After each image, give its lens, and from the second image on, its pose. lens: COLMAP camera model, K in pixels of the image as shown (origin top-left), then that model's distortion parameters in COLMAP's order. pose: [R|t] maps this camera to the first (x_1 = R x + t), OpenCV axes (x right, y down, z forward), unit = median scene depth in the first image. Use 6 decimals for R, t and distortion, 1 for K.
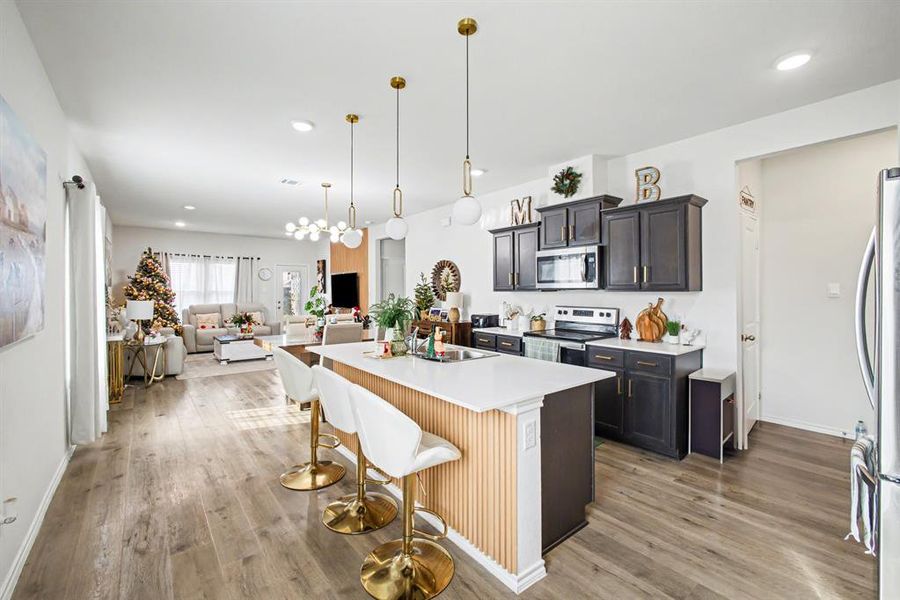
lens RADIAL K [[384.7, 0, 449.8], [0, 384.7, 289.1], [0, 0, 1]] dist [-0.013217, 0.000390]
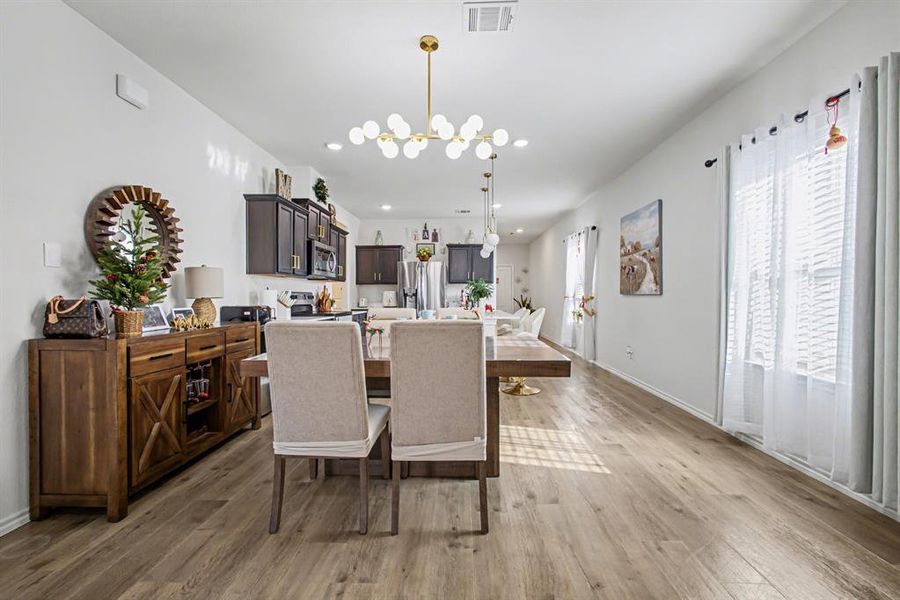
lens RADIAL K [[381.1, 0, 450.2], [0, 381.1, 298.0], [0, 0, 1]] dist [-0.015006, 0.006198]
pose [[-0.759282, 0.000348, 0.650761, -0.470246], [0.001345, 0.999999, 0.001035, 0.039183], [-0.650760, 0.001661, -0.759282, 0.965158]]
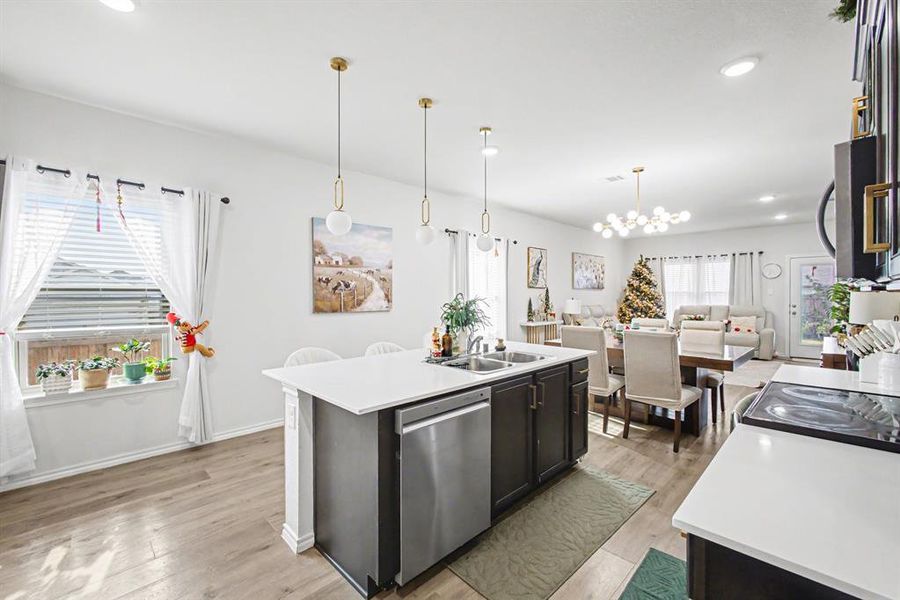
lens RADIAL K [[383.1, 0, 450.1], [0, 383.1, 296.9], [0, 0, 1]] dist [-0.015887, 0.006132]
pose [[0.103584, 0.010539, -0.994565, 0.353716], [0.006691, 0.999914, 0.011293, 0.003374], [0.994598, -0.007825, 0.103504, 0.345541]]
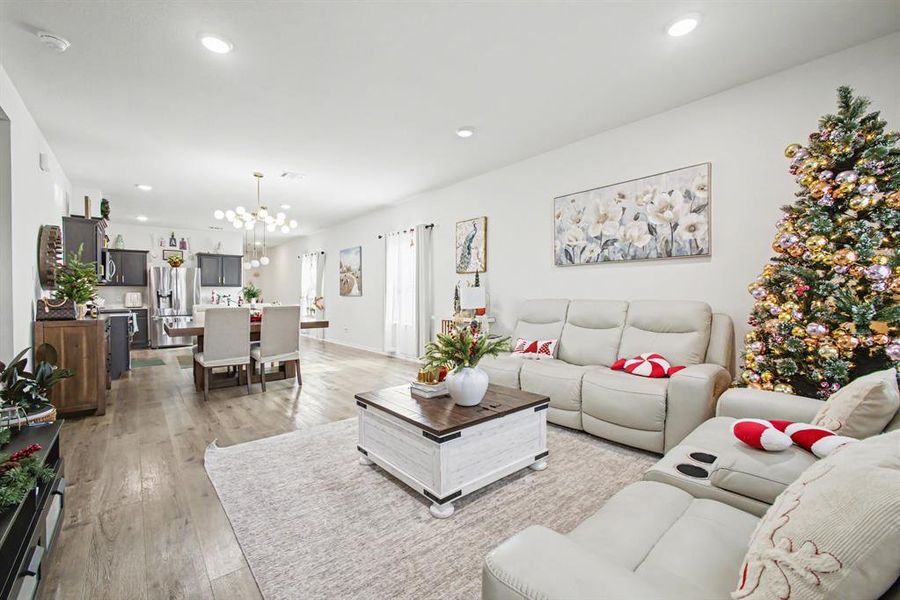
lens RADIAL K [[381.1, 0, 450.2], [0, 381.1, 298.0], [0, 0, 1]] dist [-0.015006, 0.006198]
pose [[-0.999809, 0.006542, -0.018400, -0.579606], [0.006518, 0.999978, 0.001371, 0.041765], [0.018408, 0.001250, -0.999830, 1.442203]]
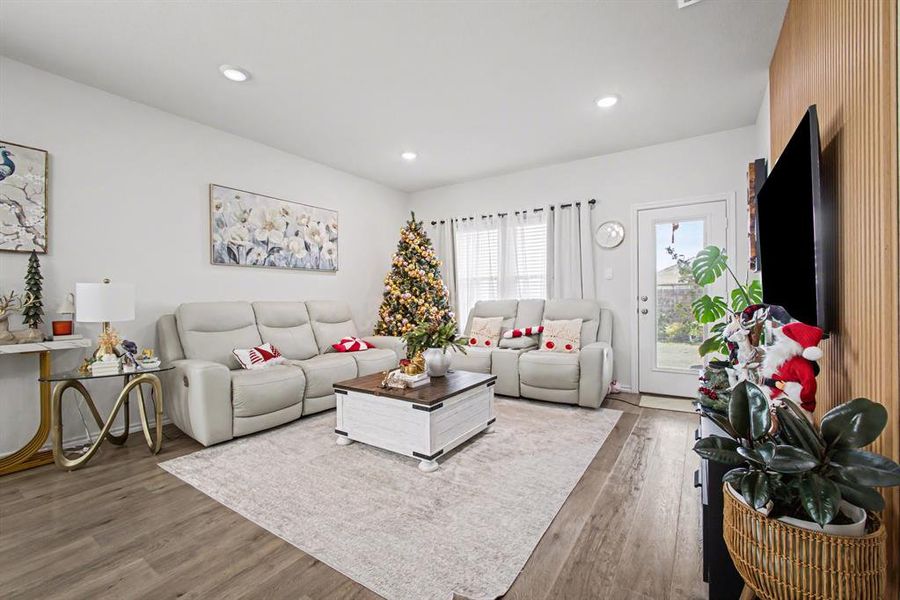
lens RADIAL K [[381.1, 0, 450.2], [0, 381.1, 298.0], [0, 0, 1]] dist [-0.015006, 0.006198]
pose [[0.295176, 0.003272, -0.955437, -0.167462], [0.012597, 0.999894, 0.007316, 0.040390], [0.955360, -0.014195, 0.295104, 0.994754]]
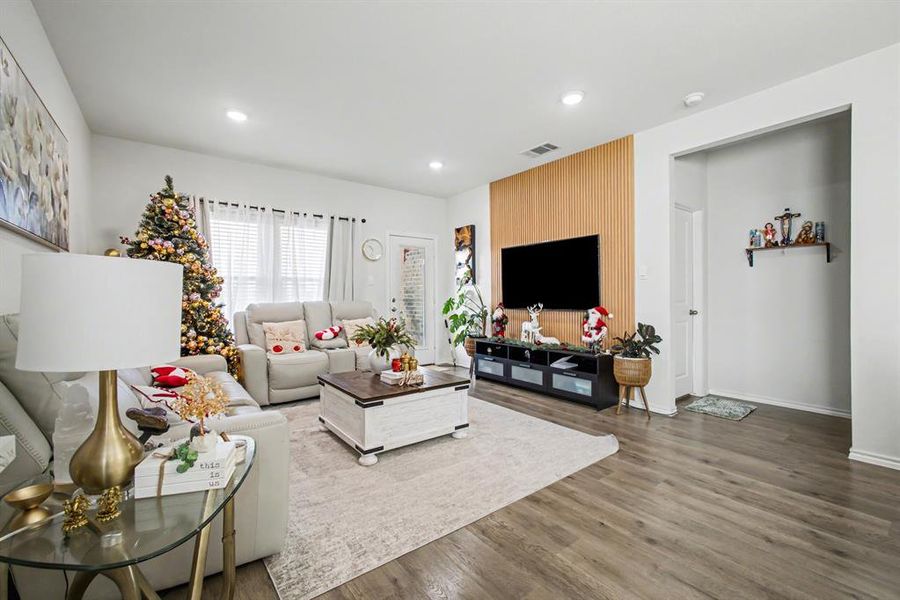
lens RADIAL K [[381.1, 0, 450.2], [0, 381.1, 298.0], [0, 0, 1]] dist [-0.015006, 0.006198]
pose [[0.999427, -0.002763, -0.033724, -0.501907], [0.003099, 0.999946, 0.009919, 0.036985], [0.033695, -0.010018, 0.999382, 0.643729]]
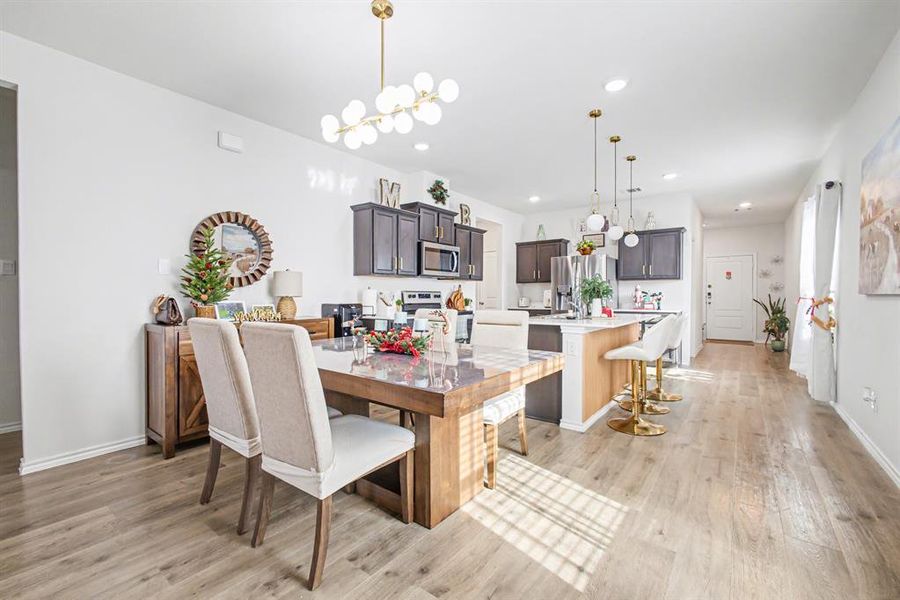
lens RADIAL K [[383.1, 0, 450.1], [0, 383.1, 296.9], [0, 0, 1]] dist [-0.015887, 0.006132]
pose [[-0.234893, -0.003213, 0.972016, -0.541276], [-0.004835, 0.999986, 0.002137, 0.037538], [-0.972009, -0.004198, -0.234905, 0.731752]]
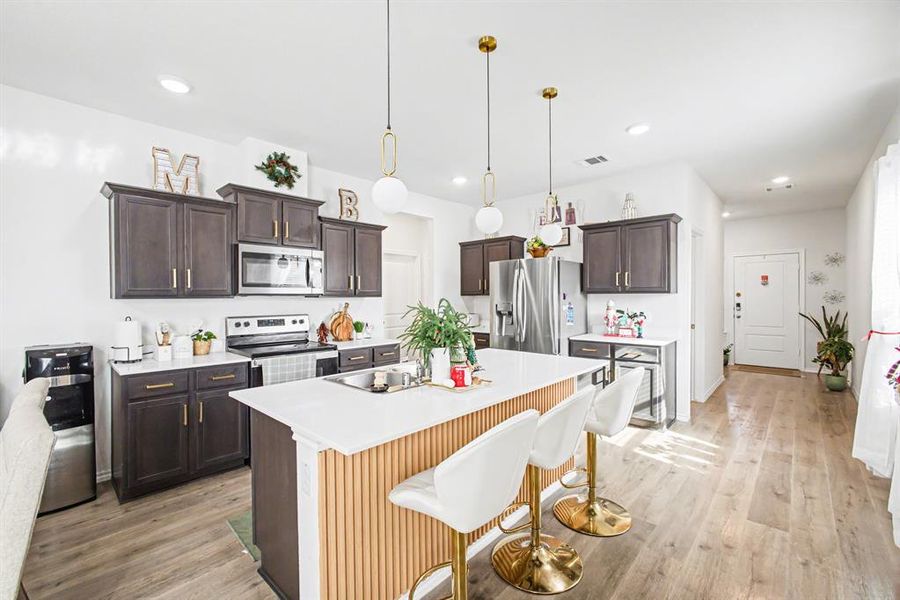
lens RADIAL K [[381.1, 0, 450.2], [0, 381.1, 298.0], [0, 0, 1]] dist [-0.015006, 0.006198]
pose [[-0.145032, -0.001912, 0.989425, -0.340376], [0.001621, 0.999996, 0.002170, 0.003267], [-0.989426, 0.001919, -0.145029, 0.435750]]
